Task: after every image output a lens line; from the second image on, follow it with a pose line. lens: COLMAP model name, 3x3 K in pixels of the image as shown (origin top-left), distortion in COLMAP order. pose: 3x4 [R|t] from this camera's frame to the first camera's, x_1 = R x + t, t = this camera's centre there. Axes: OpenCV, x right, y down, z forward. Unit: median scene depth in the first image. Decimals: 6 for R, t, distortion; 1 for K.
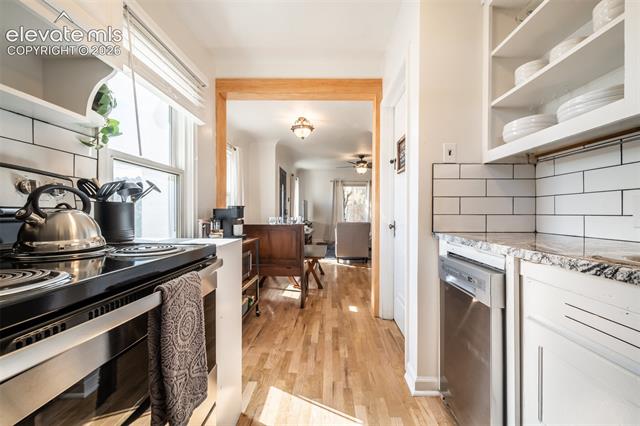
lens RADIAL K [[250.3, 0, 320.0], [0, 250.3, 213.0], [0, 0, 1]] dist [-0.001233, -0.000241]
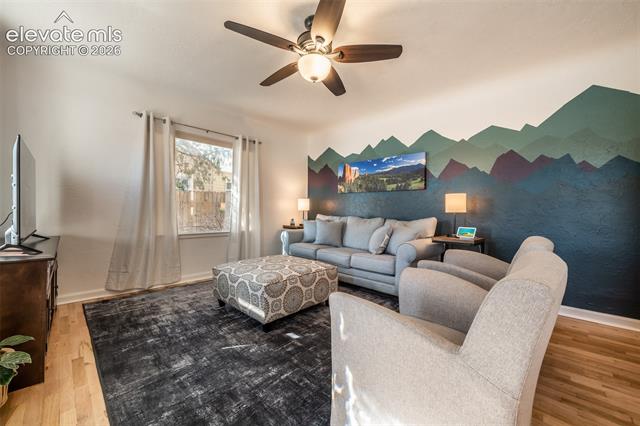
lens RADIAL K [[249.5, 0, 320.0], [0, 249.5, 213.0], [0, 0, 1]] dist [-0.002636, -0.000410]
pose [[0.666116, -0.002100, 0.745845, -0.295495], [-0.008037, 0.999918, 0.009994, 0.020153], [-0.745805, -0.012652, 0.666045, 3.854173]]
